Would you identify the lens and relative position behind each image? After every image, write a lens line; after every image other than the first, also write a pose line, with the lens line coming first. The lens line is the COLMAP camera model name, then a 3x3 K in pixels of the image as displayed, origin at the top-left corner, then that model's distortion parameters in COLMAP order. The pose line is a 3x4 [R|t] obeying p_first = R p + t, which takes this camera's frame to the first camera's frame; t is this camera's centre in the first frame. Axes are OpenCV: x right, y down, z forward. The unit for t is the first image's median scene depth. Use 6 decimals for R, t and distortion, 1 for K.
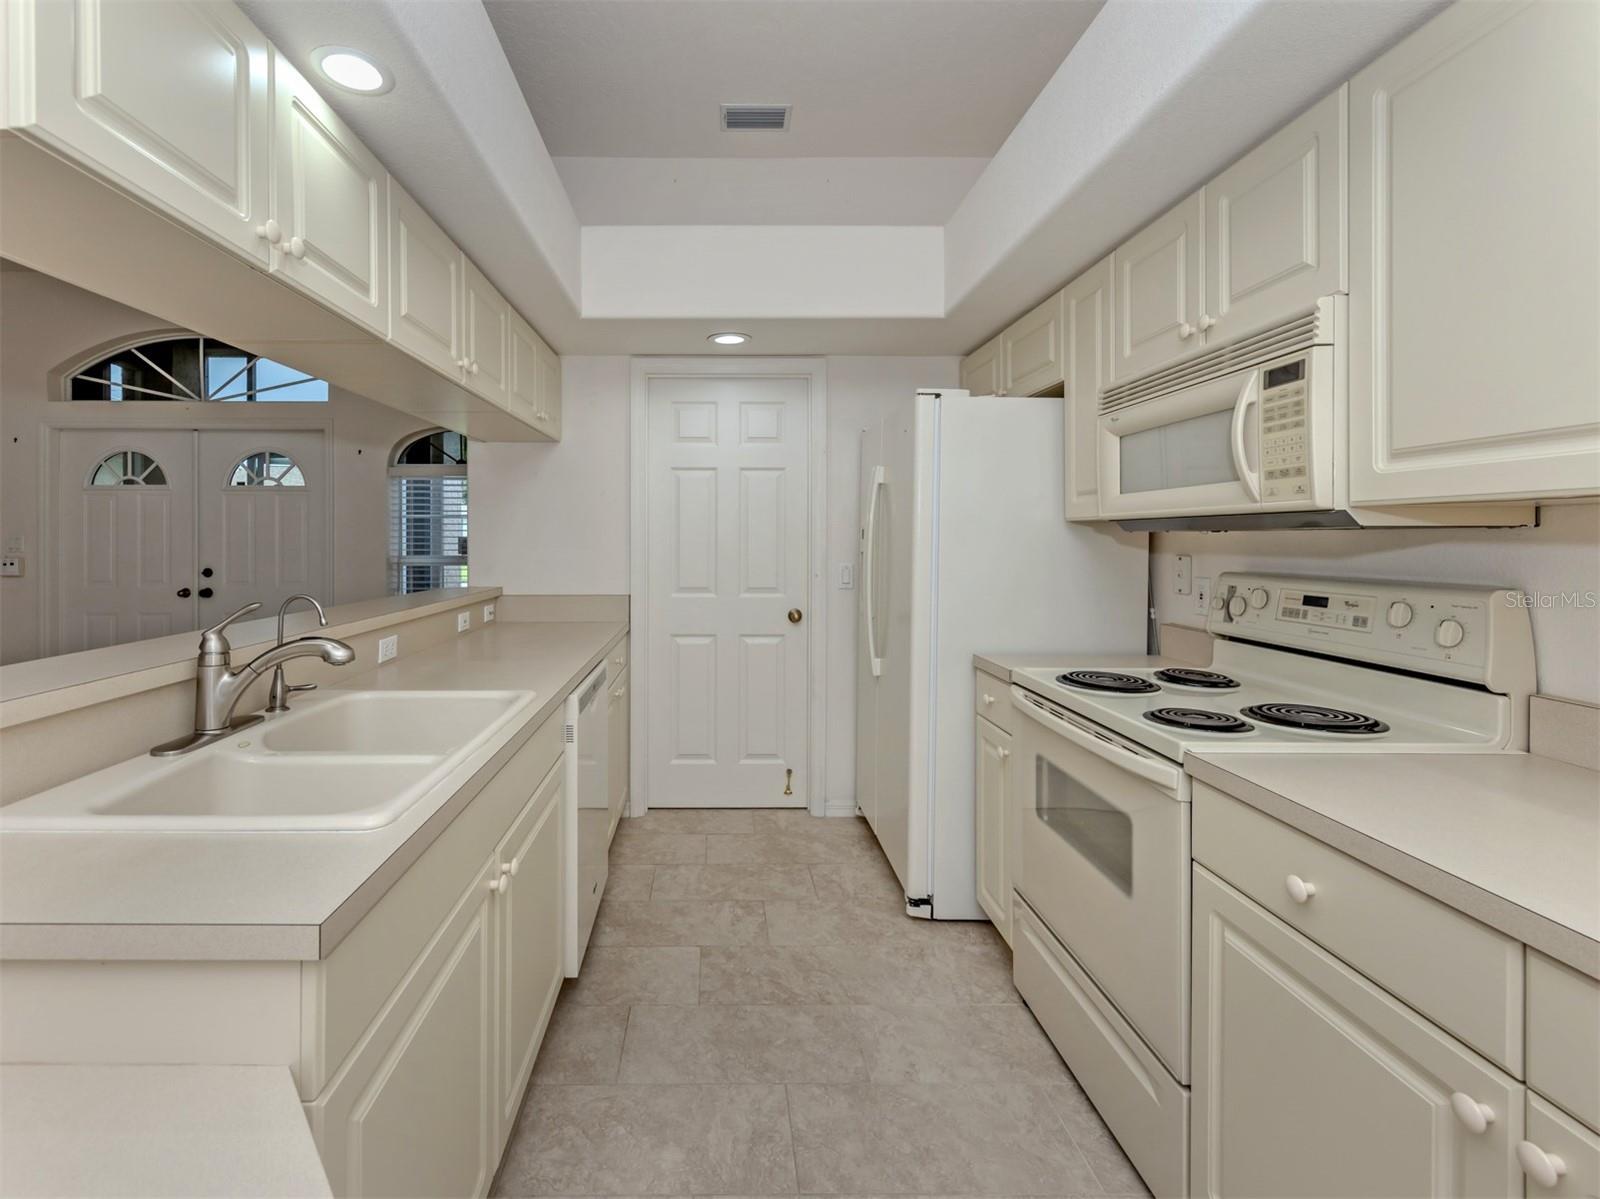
lens RADIAL K [[780.9, 0, 693.3], [0, 780.9, 534.7], [0, 0, 1]] dist [0.006283, 0.000346]
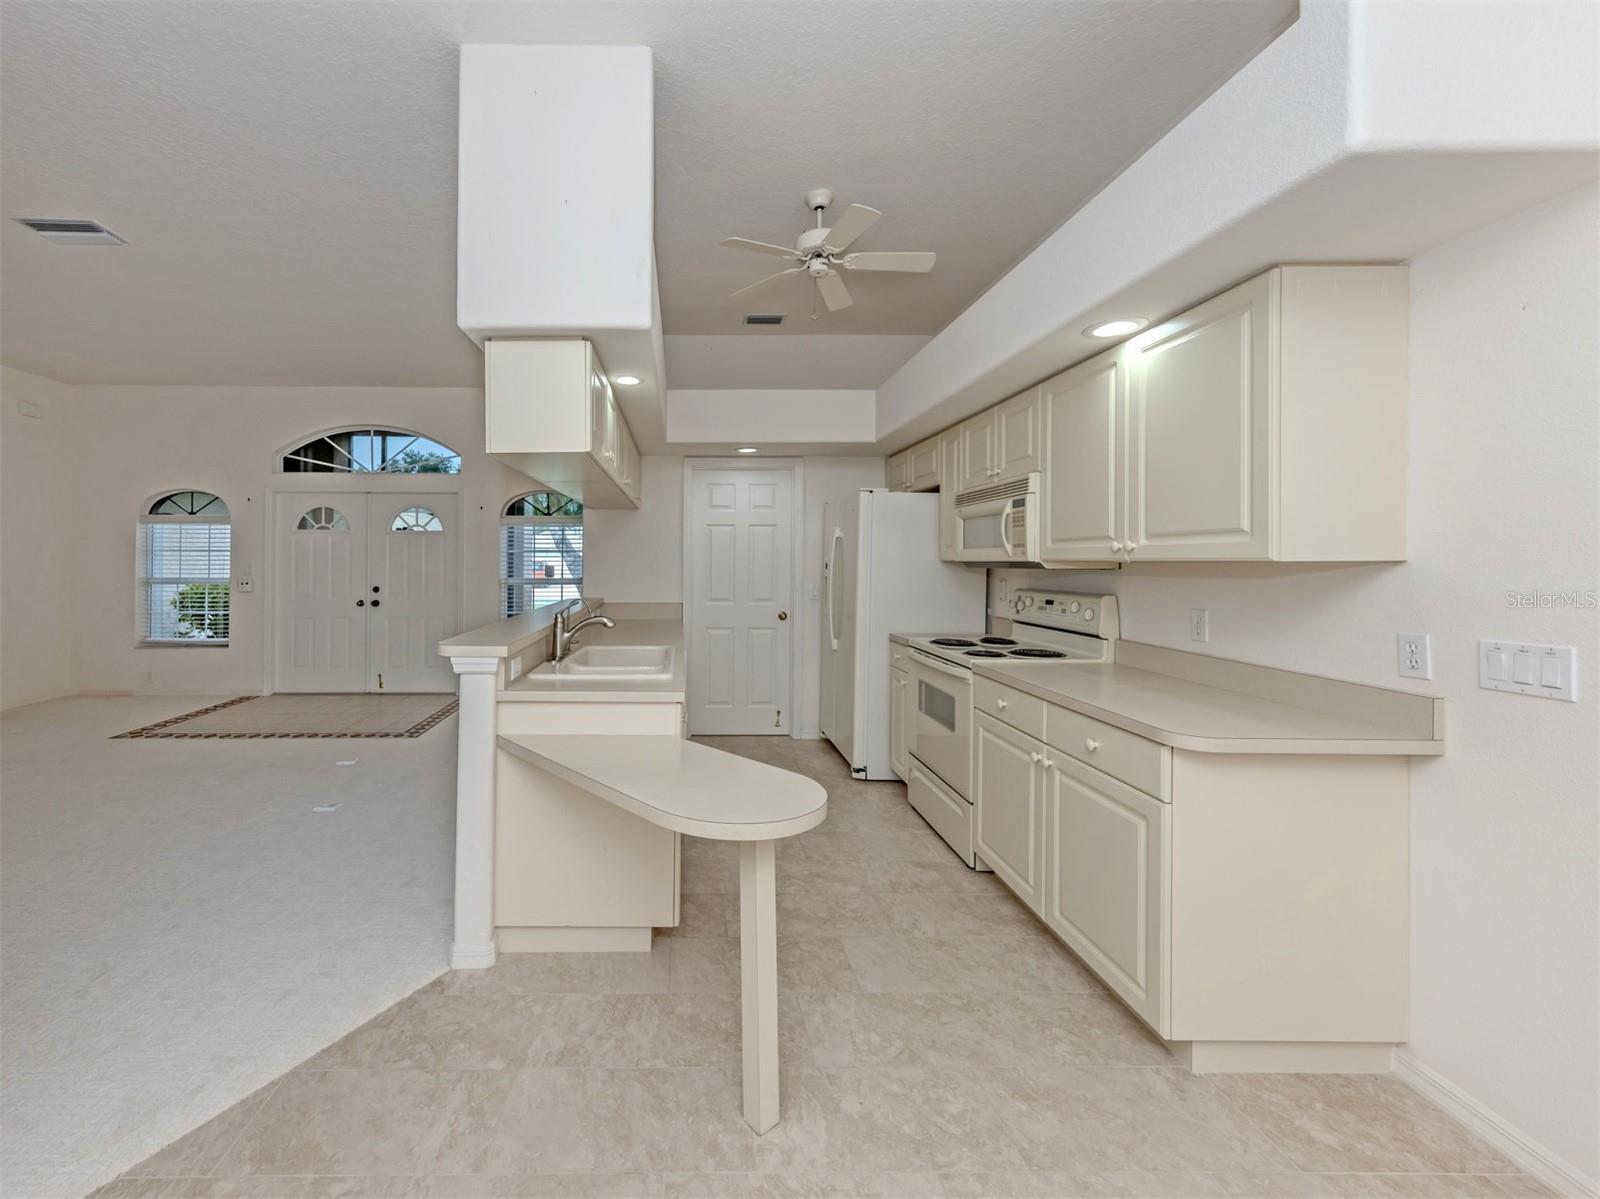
lens RADIAL K [[682.9, 0, 660.2], [0, 682.9, 564.4], [0, 0, 1]] dist [0.003661, -0.000384]
pose [[1.000000, 0.000053, -0.000669, -0.209326], [-0.000046, 0.999942, 0.010780, -0.030762], [0.000670, -0.010780, 0.999942, -0.702238]]
